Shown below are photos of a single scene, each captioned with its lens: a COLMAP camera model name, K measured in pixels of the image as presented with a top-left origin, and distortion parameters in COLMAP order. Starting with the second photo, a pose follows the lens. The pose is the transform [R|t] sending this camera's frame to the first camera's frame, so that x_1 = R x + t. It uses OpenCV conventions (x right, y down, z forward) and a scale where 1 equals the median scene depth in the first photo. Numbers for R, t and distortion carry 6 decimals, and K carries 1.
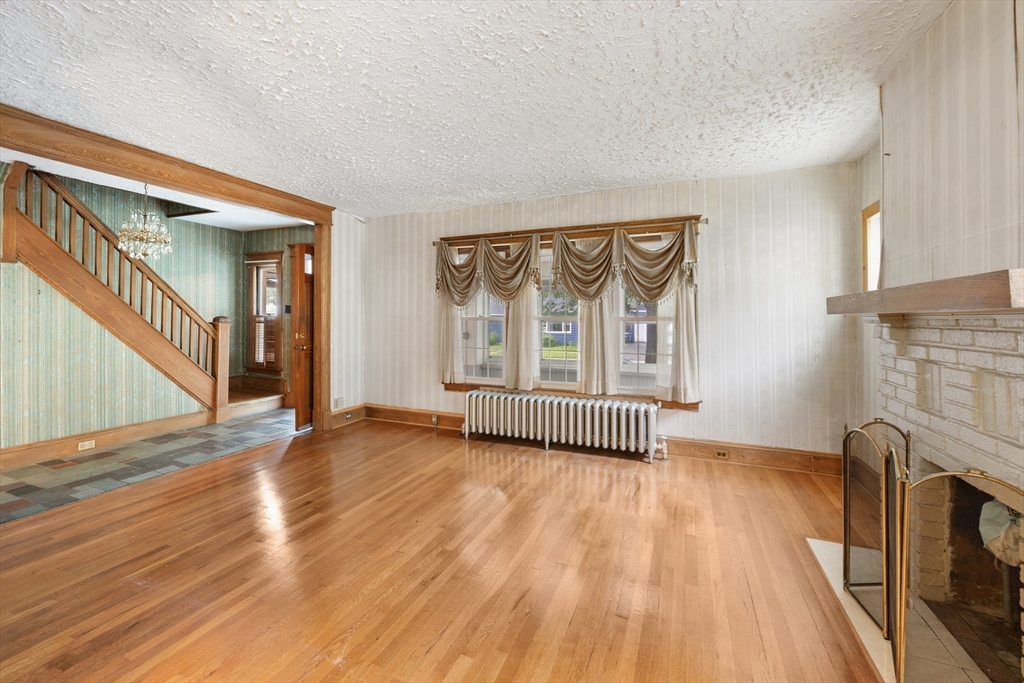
lens RADIAL K [[413.2, 0, 514.3], [0, 413.2, 319.8], [0, 0, 1]] dist [0.000174, 0.000165]
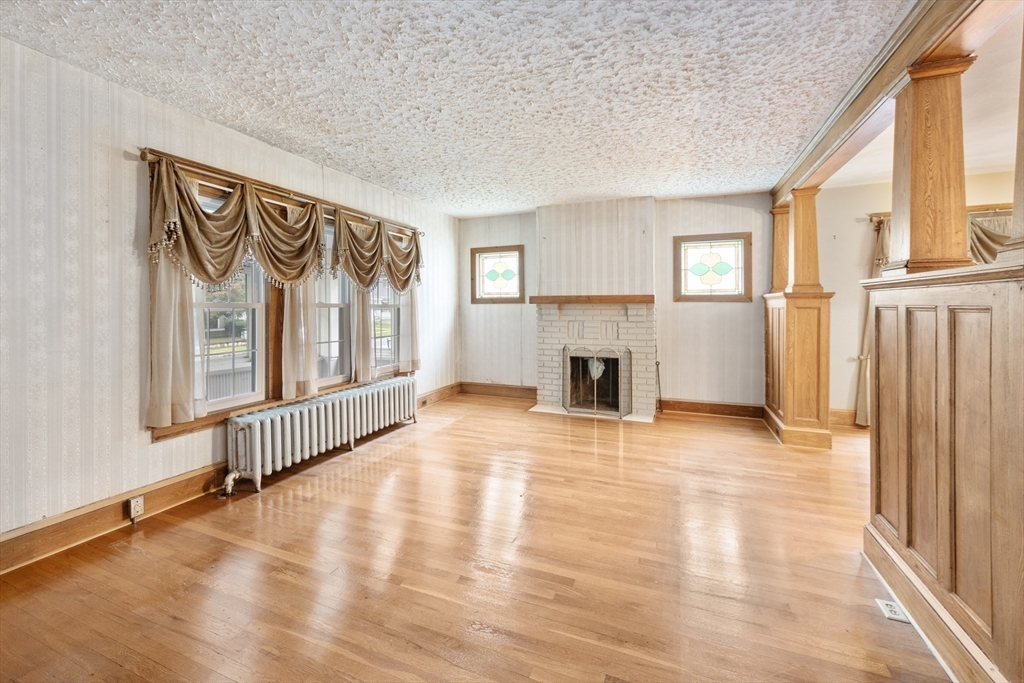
lens RADIAL K [[407.8, 0, 513.0], [0, 407.8, 307.3], [0, 0, 1]] dist [-0.000902, -0.000018]
pose [[-0.002785, -0.001703, 0.999995, -0.806766], [-0.001078, 0.999998, 0.001700, -0.001001], [-0.999996, -0.001073, -0.002787, 0.640114]]
